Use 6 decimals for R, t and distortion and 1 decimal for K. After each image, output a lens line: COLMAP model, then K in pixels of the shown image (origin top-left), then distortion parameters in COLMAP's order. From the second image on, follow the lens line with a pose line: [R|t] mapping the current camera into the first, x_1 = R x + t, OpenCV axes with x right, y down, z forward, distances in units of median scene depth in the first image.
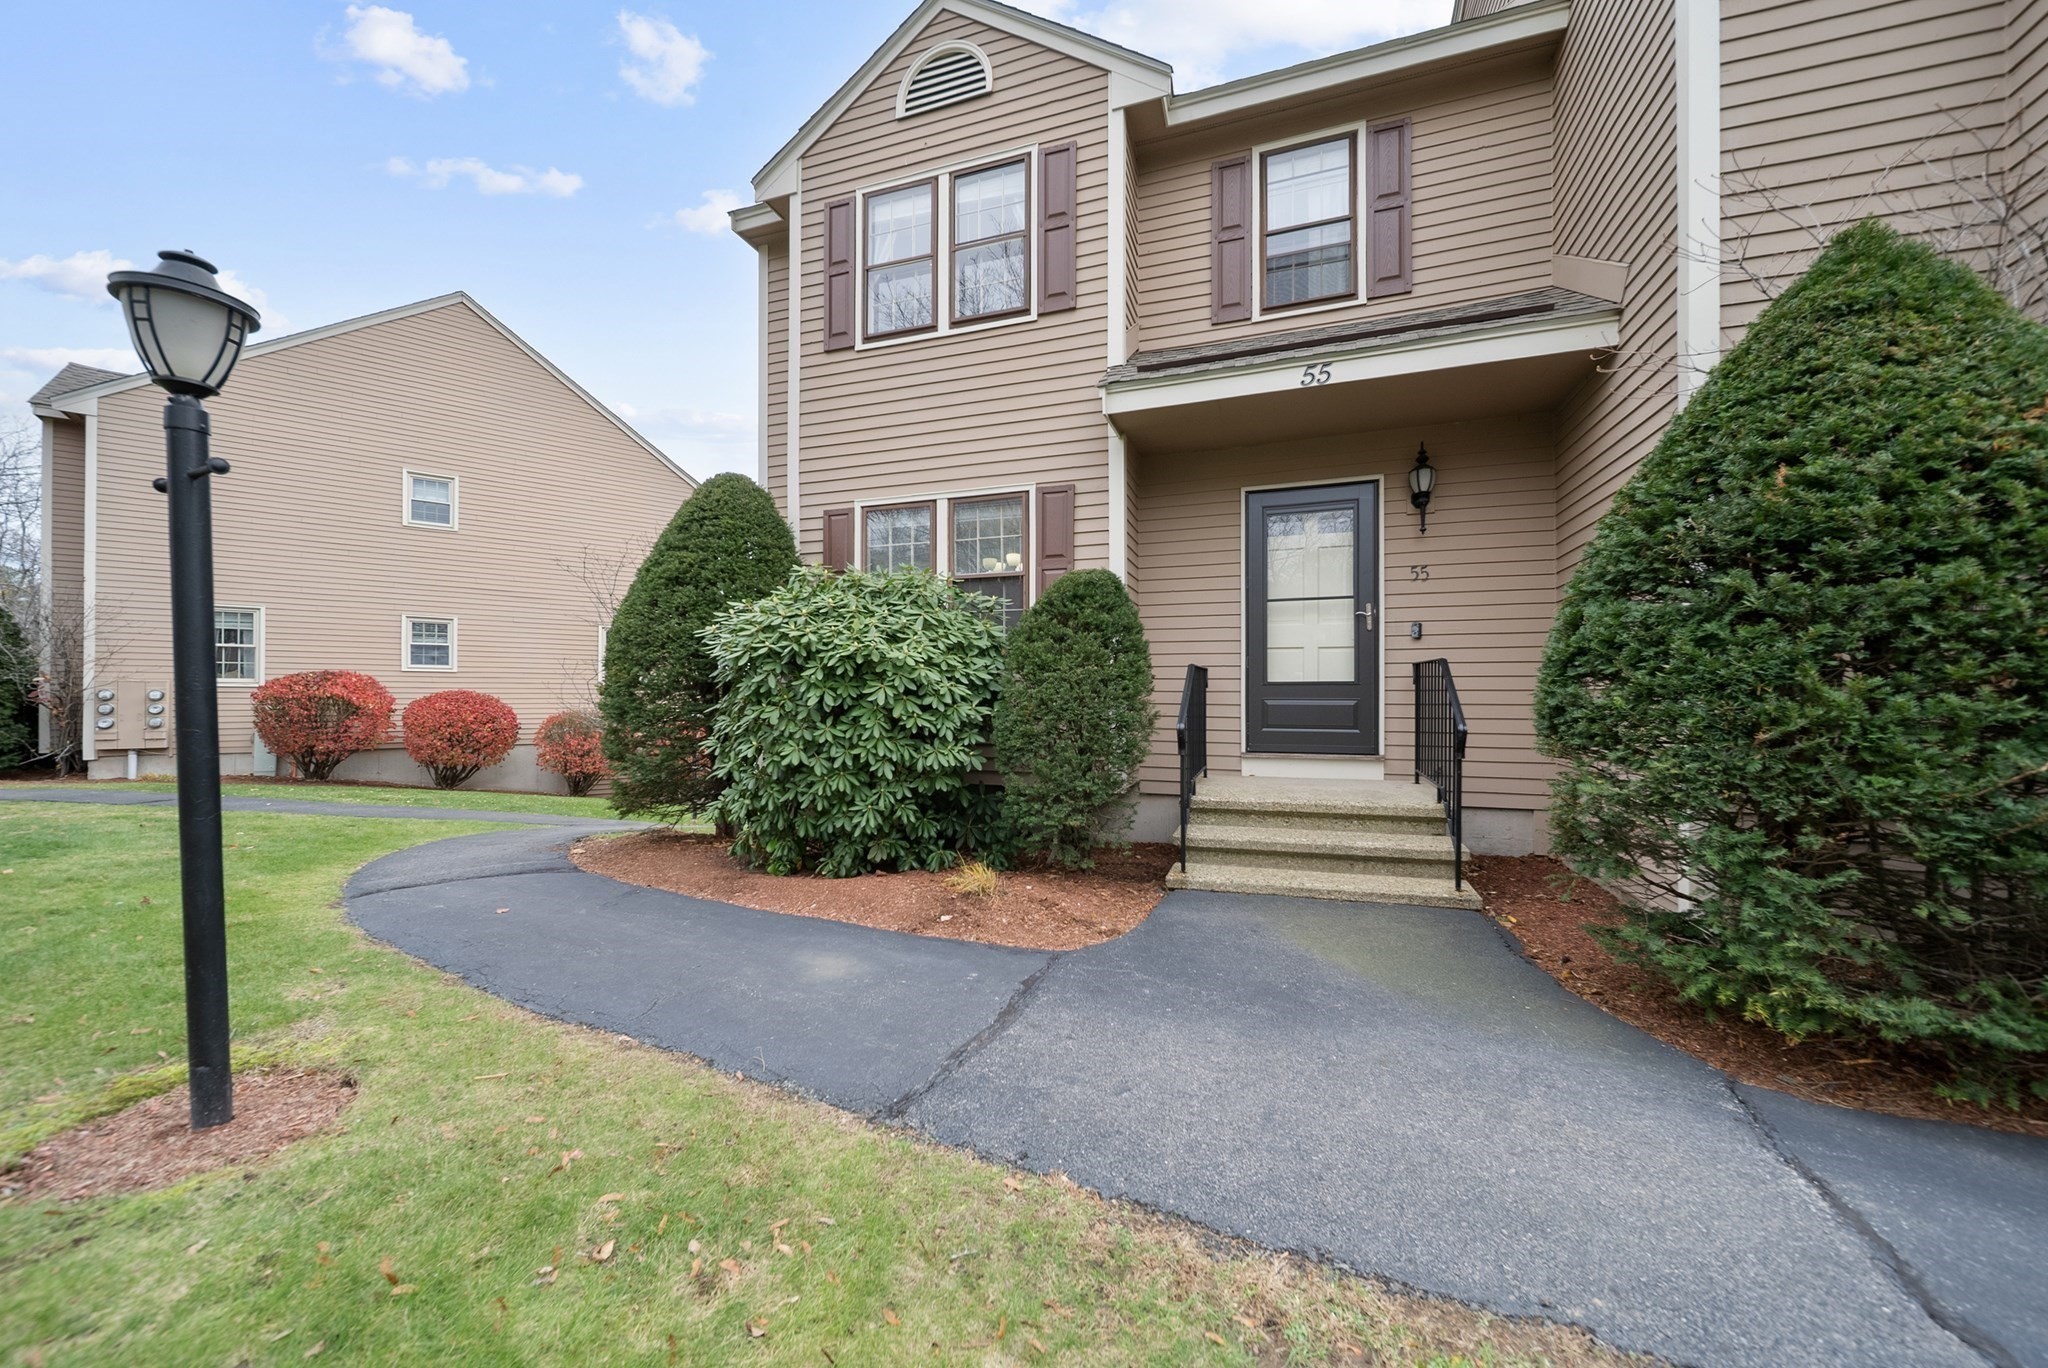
lens RADIAL K [[740.1, 0, 1025.4], [0, 740.1, 707.0], [0, 0, 1]] dist [0.003104, 0.000020]
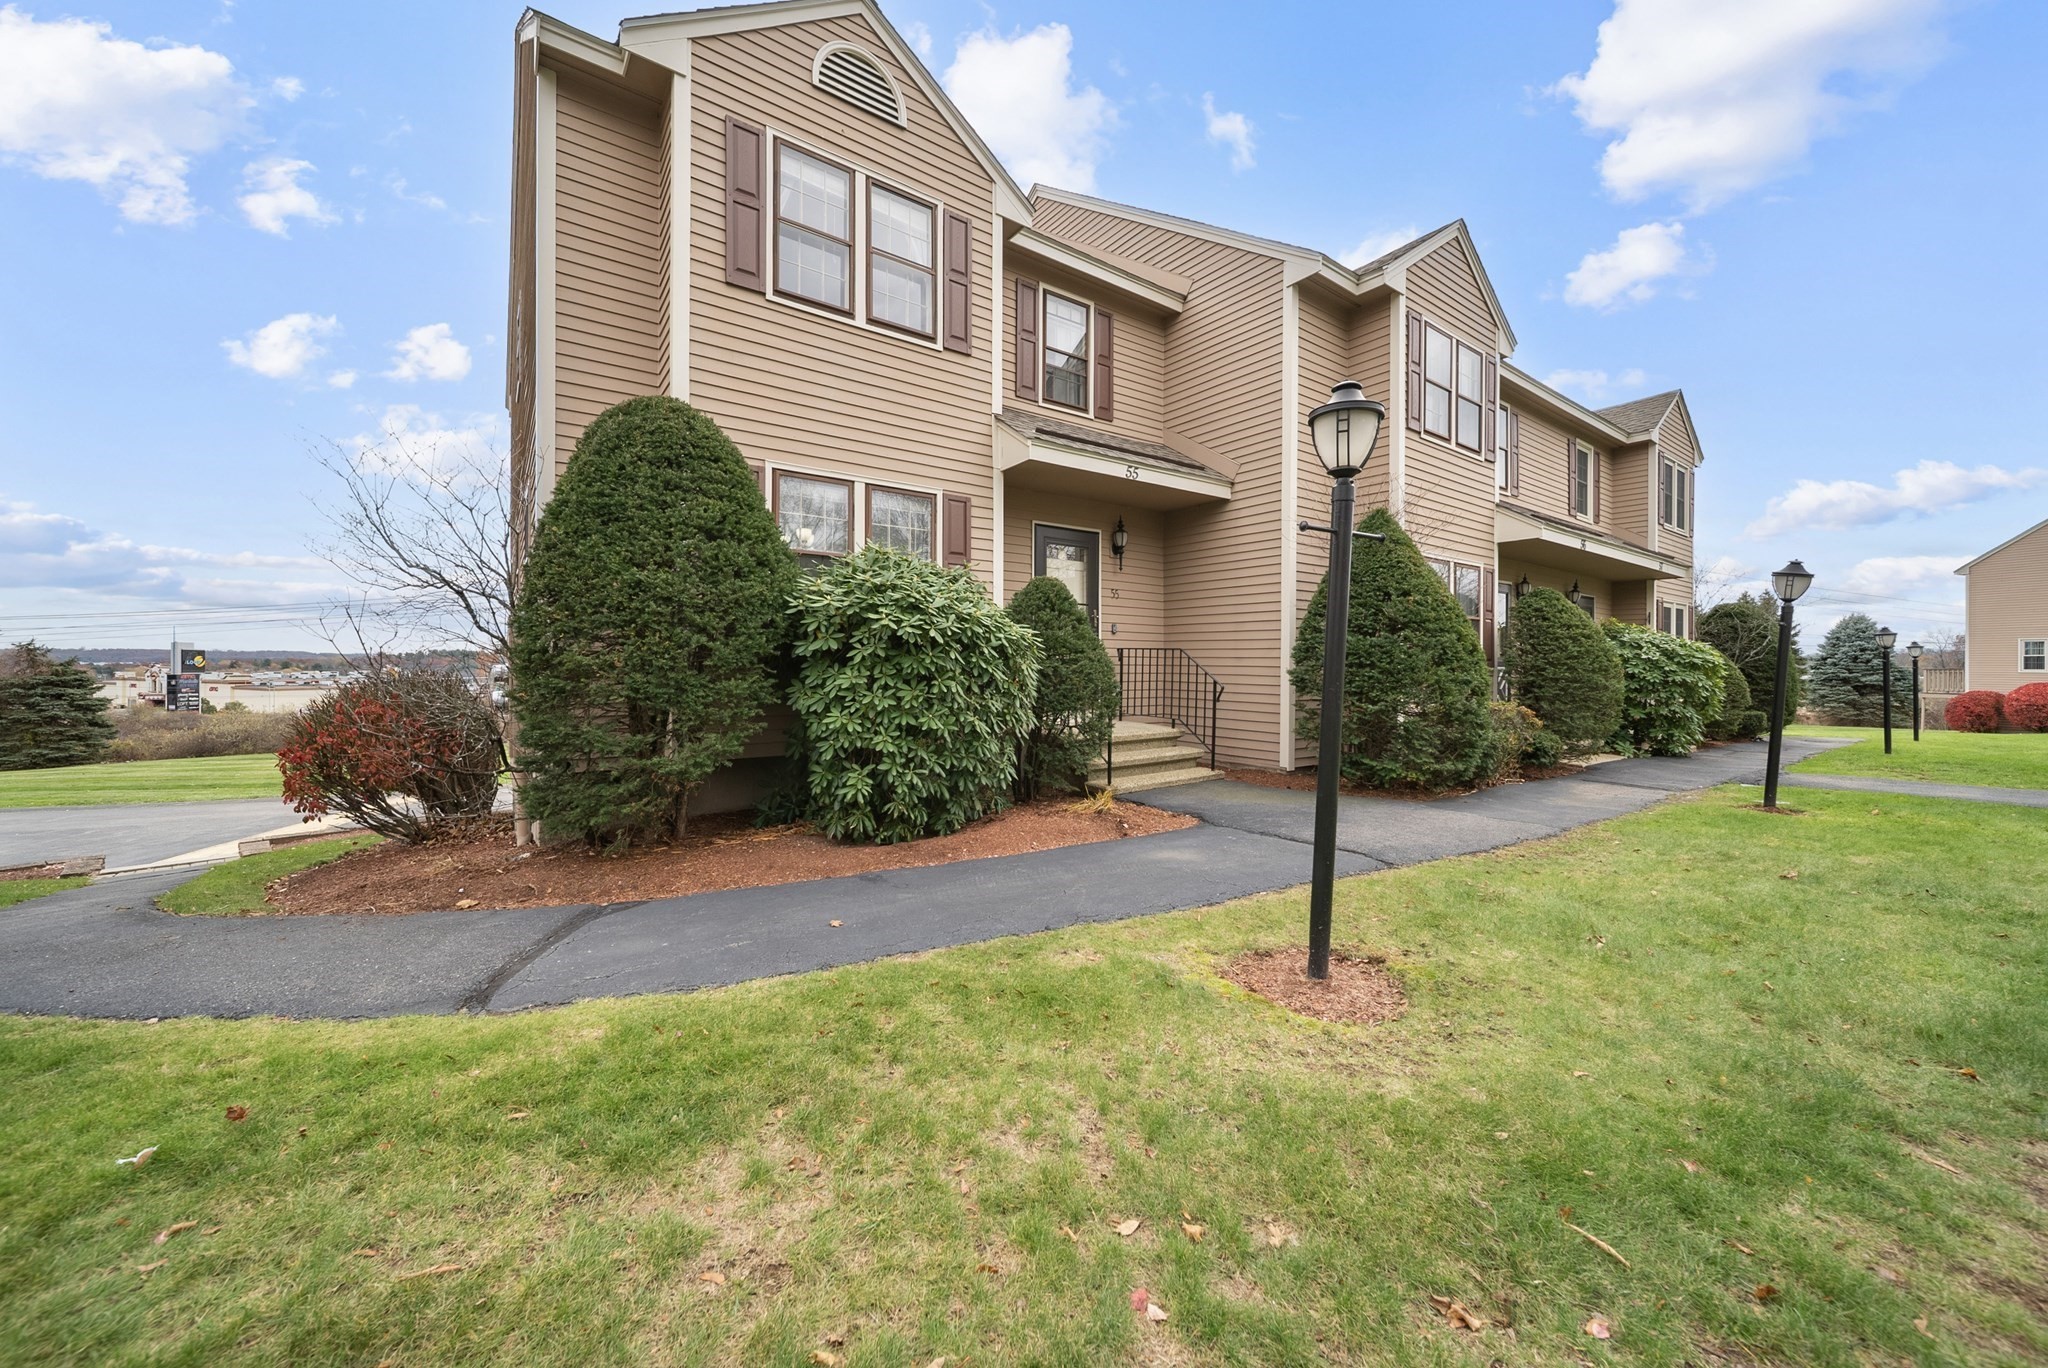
lens RADIAL K [[729.3, 0, 1024.0], [0, 729.3, 684.0], [0, 0, 1]] dist [-0.000604, -0.001252]
pose [[0.571745, -0.022210, 0.820130, -0.879818], [0.003822, 0.999695, 0.024408, -0.018197], [-0.820422, -0.010821, 0.571656, 0.220065]]
